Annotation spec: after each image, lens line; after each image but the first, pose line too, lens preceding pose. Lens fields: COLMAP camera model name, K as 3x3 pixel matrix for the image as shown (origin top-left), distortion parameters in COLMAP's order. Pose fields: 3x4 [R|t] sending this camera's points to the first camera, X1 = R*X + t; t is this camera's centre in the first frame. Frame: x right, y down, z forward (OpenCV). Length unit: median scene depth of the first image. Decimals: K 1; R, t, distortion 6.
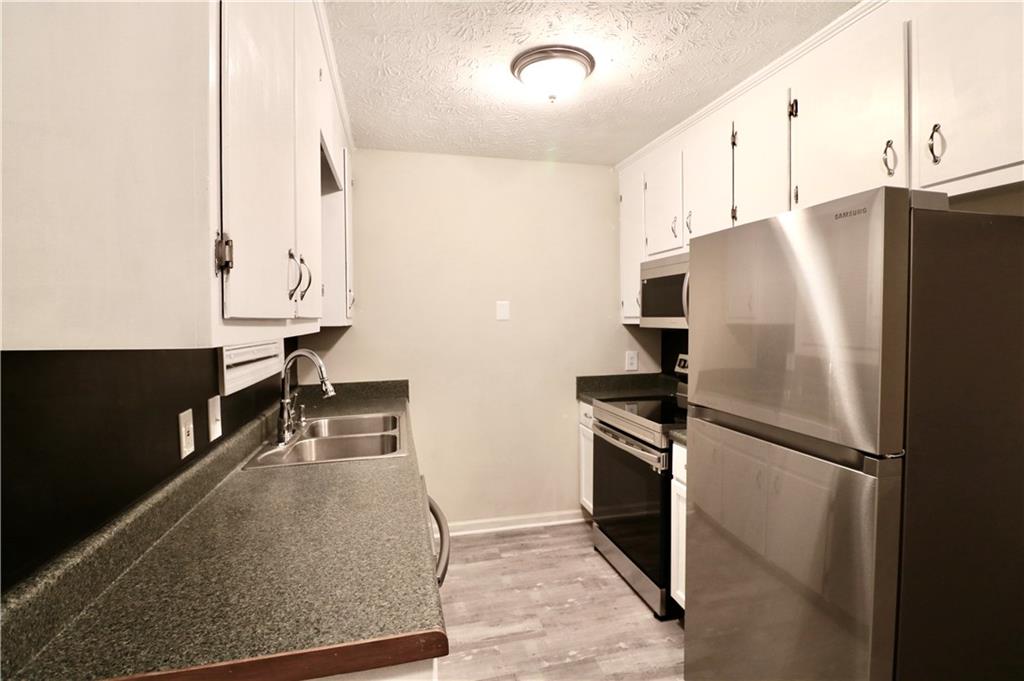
lens RADIAL K [[490.7, 0, 517.7], [0, 490.7, 335.6], [0, 0, 1]] dist [-0.013528, -0.003292]
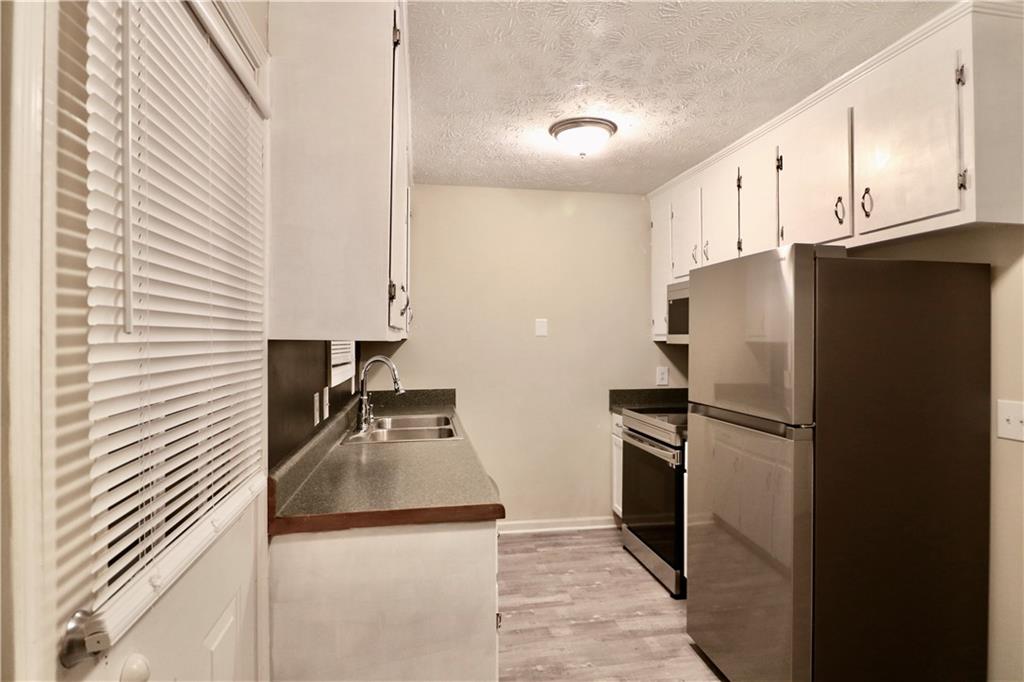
lens RADIAL K [[566.3, 0, 521.0], [0, 566.3, 337.9], [0, 0, 1]] dist [-0.002128, 0.000003]
pose [[0.997520, 0.010526, -0.069593, 0.017965], [-0.013121, 0.999232, -0.036932, 0.028371], [0.069151, 0.037754, 0.996892, -0.379693]]
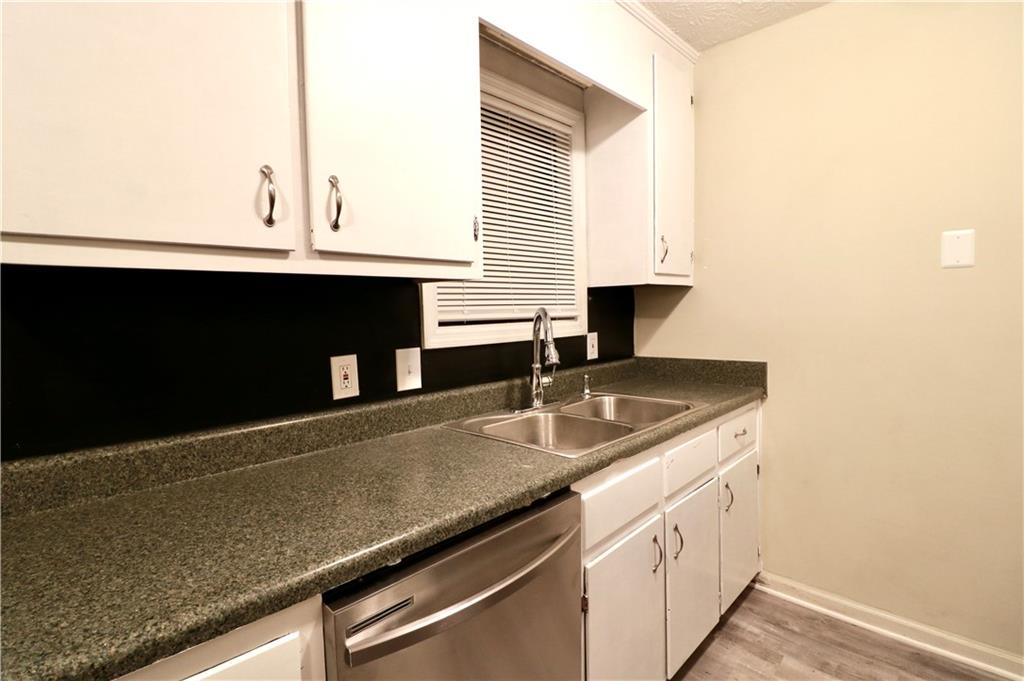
lens RADIAL K [[490.7, 0, 511.0], [0, 490.7, 335.7], [0, 0, 1]] dist [-0.013528, -0.003292]
pose [[0.517421, 0.045286, -0.854532, 0.247051], [-0.013610, 0.998908, 0.044697, 0.037208], [0.855623, -0.011497, 0.517472, 0.470269]]
